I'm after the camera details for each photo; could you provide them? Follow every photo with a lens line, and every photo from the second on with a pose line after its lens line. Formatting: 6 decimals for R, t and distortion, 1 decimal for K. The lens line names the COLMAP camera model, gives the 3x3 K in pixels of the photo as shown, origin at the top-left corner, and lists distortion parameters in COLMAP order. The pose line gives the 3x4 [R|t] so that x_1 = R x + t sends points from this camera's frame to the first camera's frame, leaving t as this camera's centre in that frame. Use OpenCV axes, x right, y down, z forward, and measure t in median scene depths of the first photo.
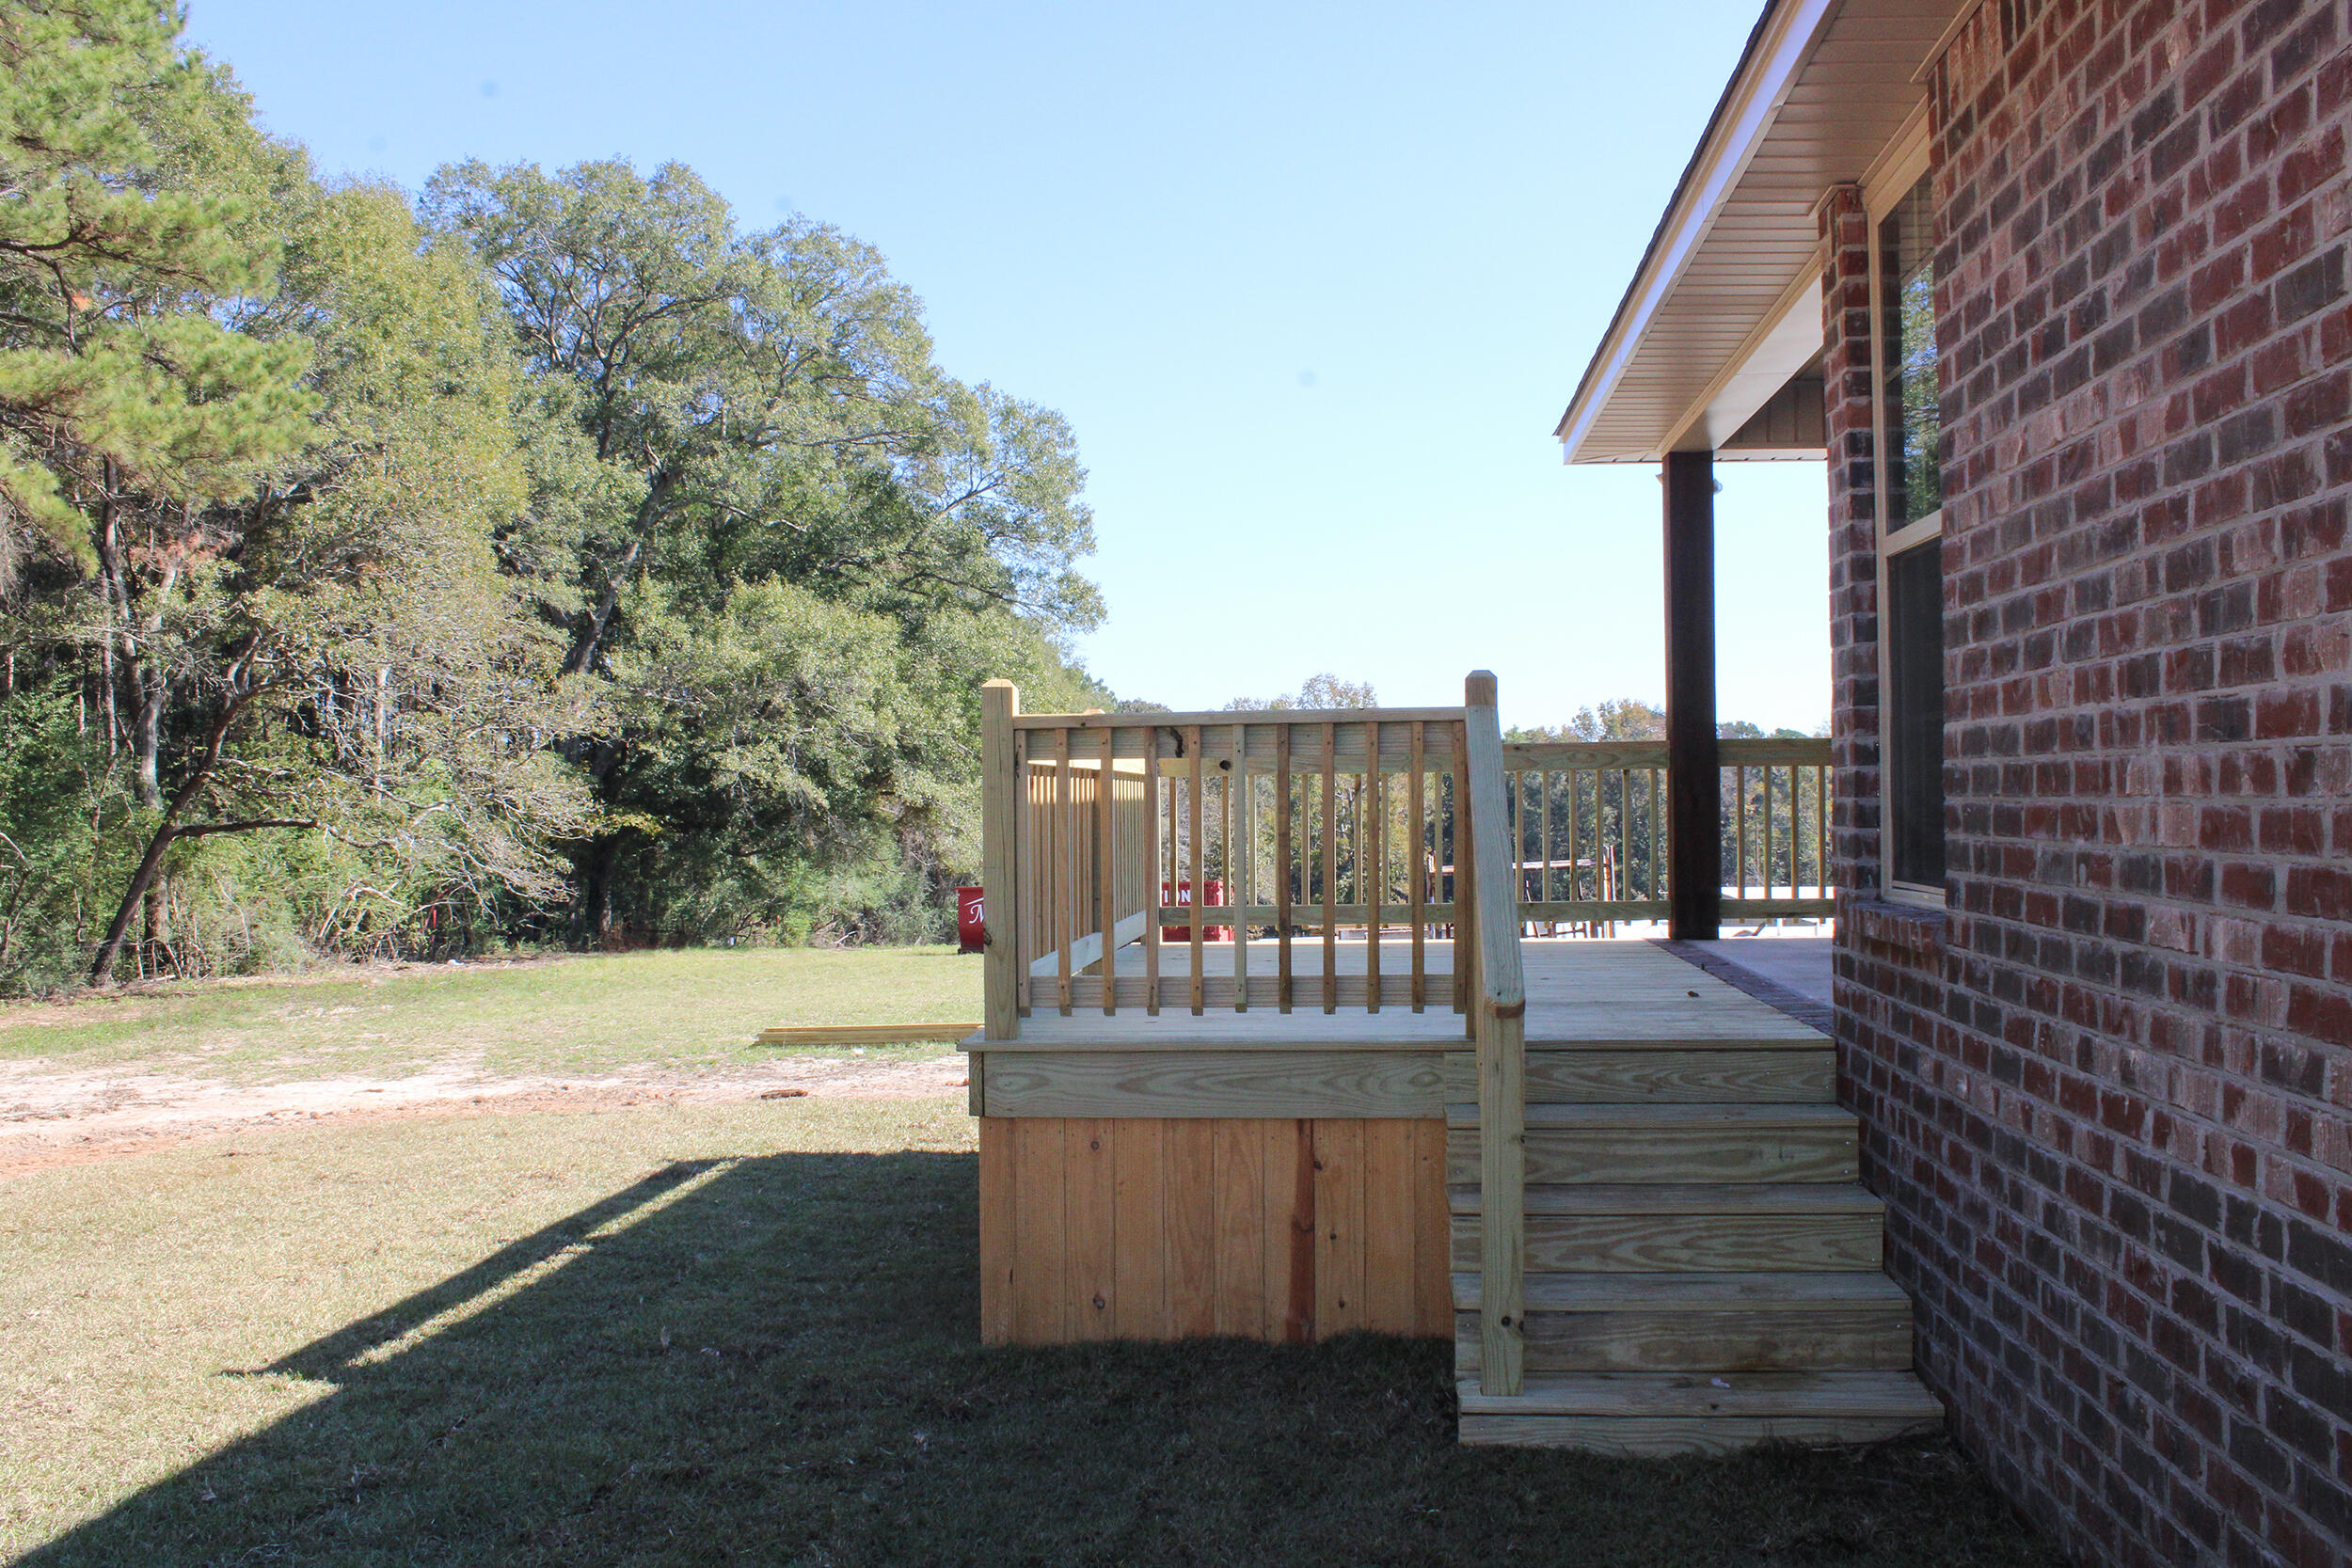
lens RADIAL K [[1930.6, 0, 1176.0], [0, 1930.6, 784.0], [0, 0, 1]] dist [-0.164502, 0.135792]
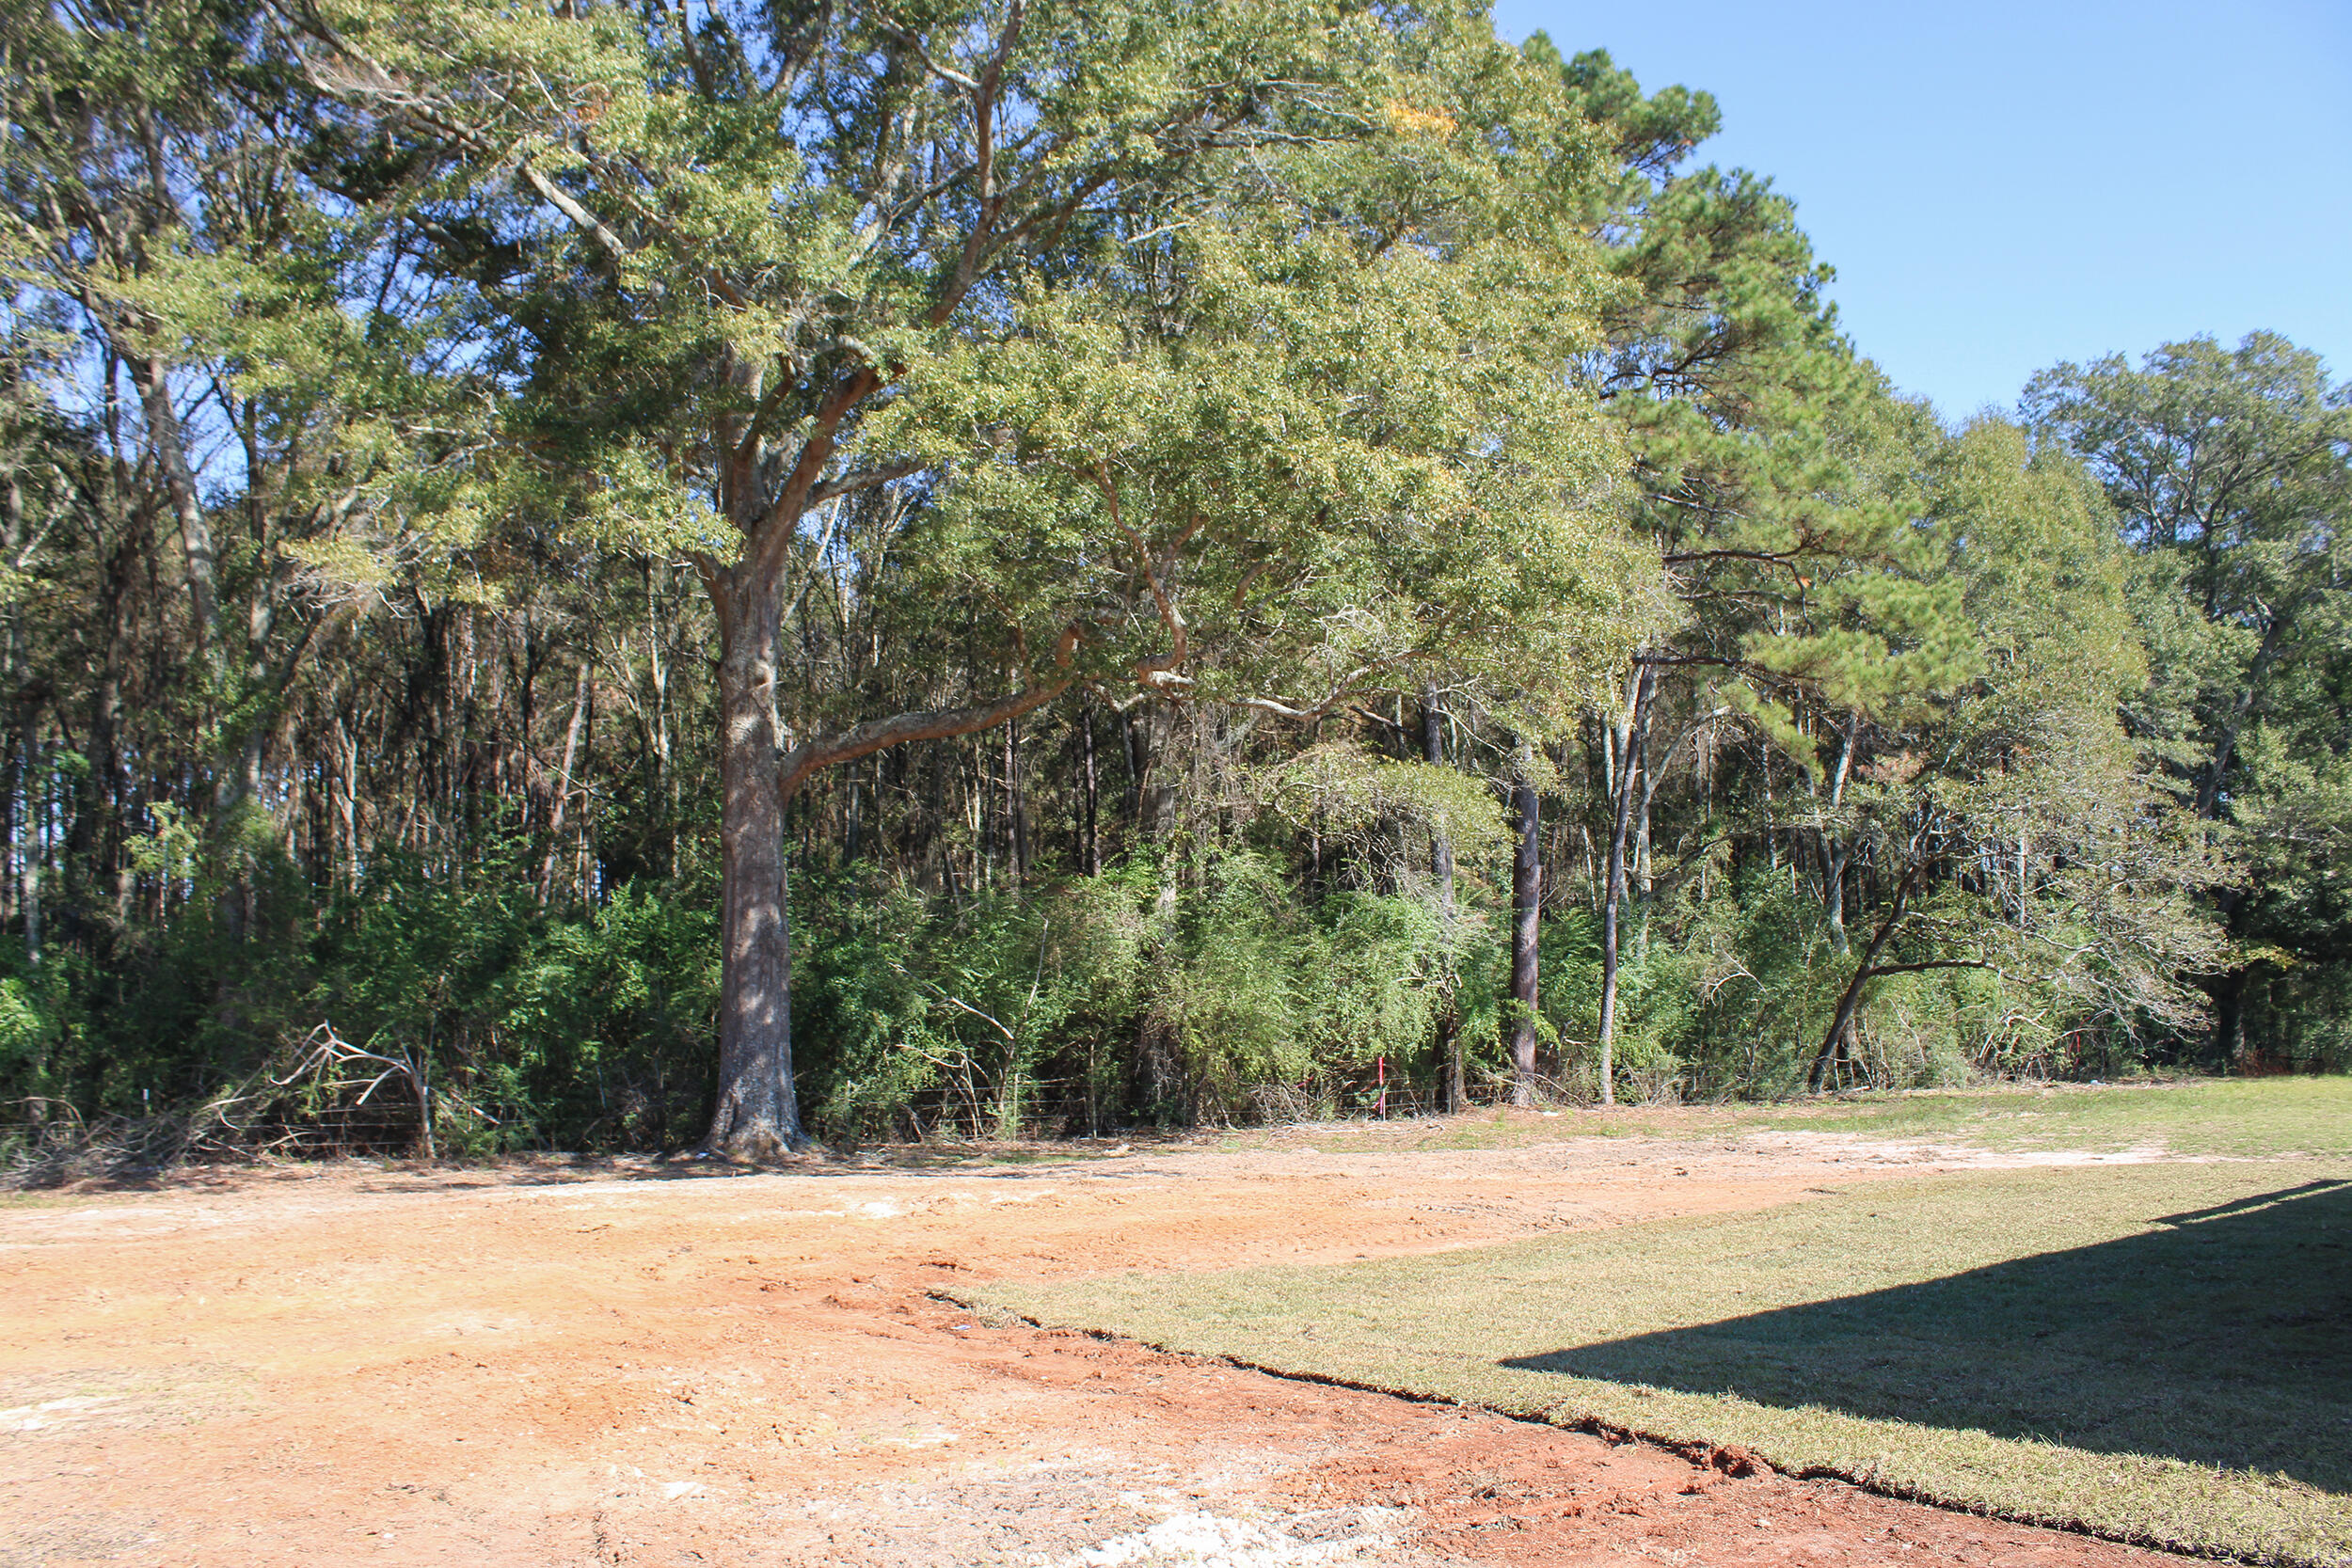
lens RADIAL K [[1930.6, 0, 1176.0], [0, 1930.6, 784.0], [0, 0, 1]] dist [-0.164502, 0.135792]
pose [[0.694571, -0.065141, -0.716469, 0.045710], [0.018380, 0.997174, -0.072844, -0.012653], [0.719190, 0.037427, 0.693805, -0.179510]]
